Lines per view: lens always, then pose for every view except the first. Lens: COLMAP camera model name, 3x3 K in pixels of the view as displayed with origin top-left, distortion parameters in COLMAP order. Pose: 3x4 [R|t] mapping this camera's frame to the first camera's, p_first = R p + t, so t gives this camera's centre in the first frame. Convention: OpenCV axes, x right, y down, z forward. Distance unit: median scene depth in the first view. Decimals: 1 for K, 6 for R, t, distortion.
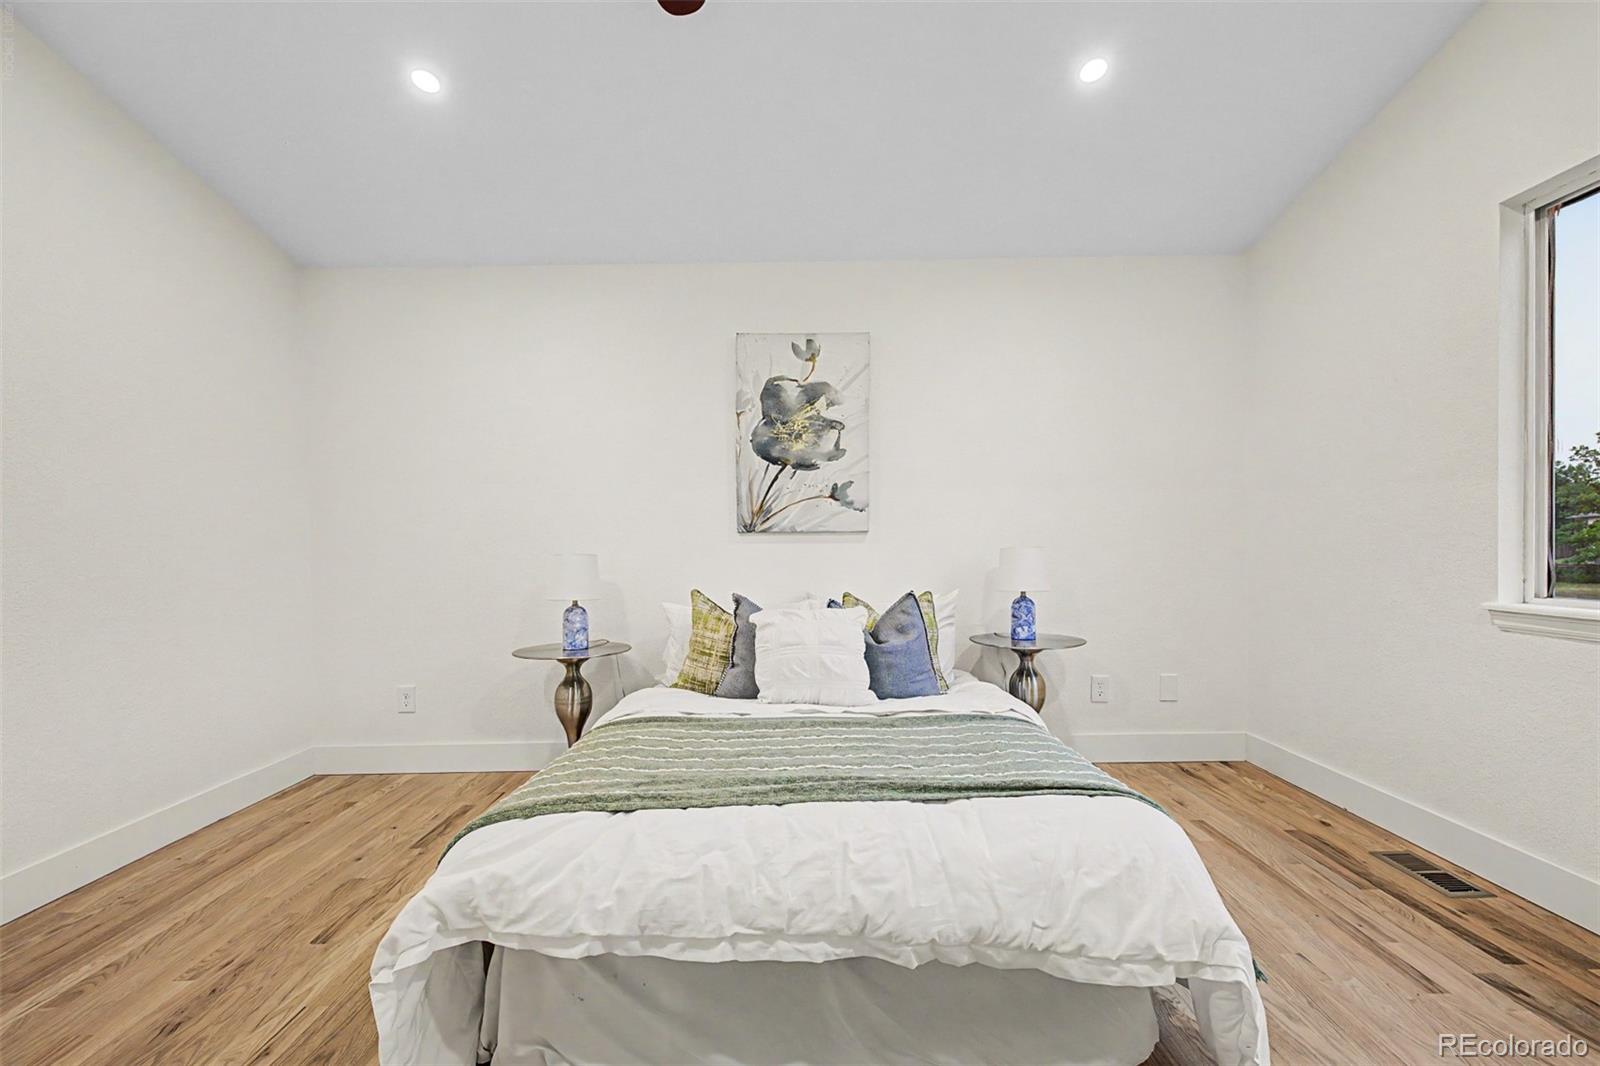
lens RADIAL K [[704.9, 0, 804.7], [0, 704.9, 548.6], [0, 0, 1]] dist [0.009458, -0.000395]
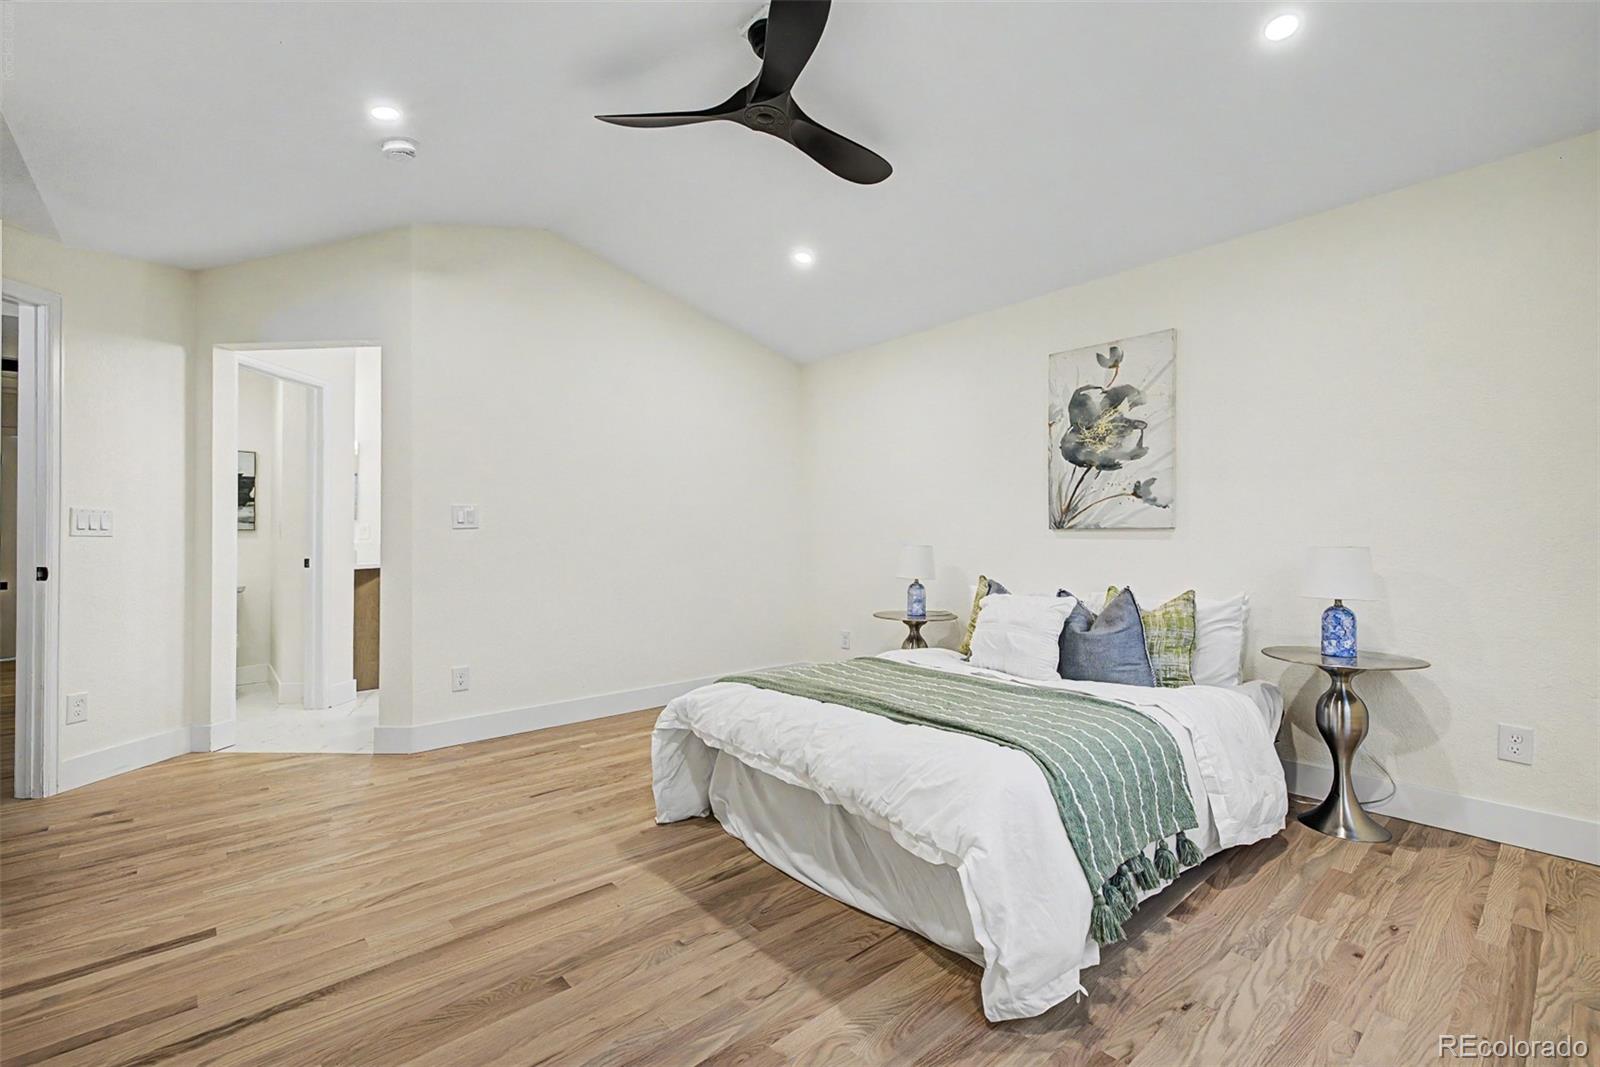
lens RADIAL K [[704.9, 0, 809.5], [0, 704.9, 525.6], [0, 0, 1]] dist [0.009458, -0.000395]
pose [[0.651281, -0.001183, -0.758836, 0.517277], [-0.012876, 0.999838, -0.012610, -0.008310], [0.758728, 0.017984, 0.651160, -0.035054]]
